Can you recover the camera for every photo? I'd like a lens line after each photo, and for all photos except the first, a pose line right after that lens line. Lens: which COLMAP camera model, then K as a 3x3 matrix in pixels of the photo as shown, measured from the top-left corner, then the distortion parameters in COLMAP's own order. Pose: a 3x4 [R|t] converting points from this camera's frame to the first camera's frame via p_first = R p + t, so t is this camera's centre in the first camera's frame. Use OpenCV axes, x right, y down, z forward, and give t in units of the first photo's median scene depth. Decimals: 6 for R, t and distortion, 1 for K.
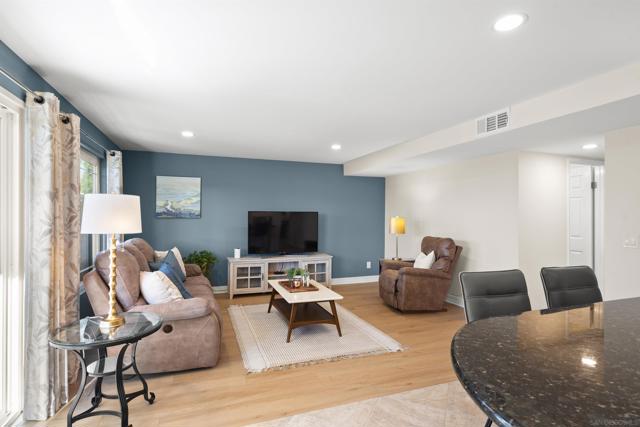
lens RADIAL K [[332.8, 0, 320.0], [0, 332.8, 213.5], [0, 0, 1]] dist [-0.002109, -0.000466]
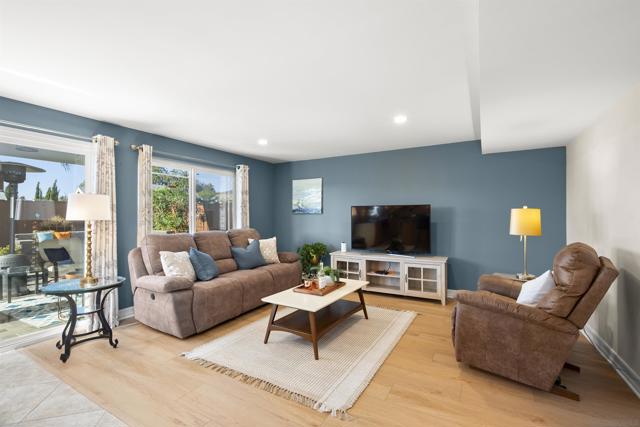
lens RADIAL K [[283.3, 0, 321.1], [0, 283.3, 216.3], [0, 0, 1]] dist [-0.000478, -0.000111]
pose [[0.641295, -0.005846, -0.767272, 0.393260], [0.012374, 0.999920, 0.002724, 0.020608], [0.767194, -0.011241, 0.641316, 0.394108]]
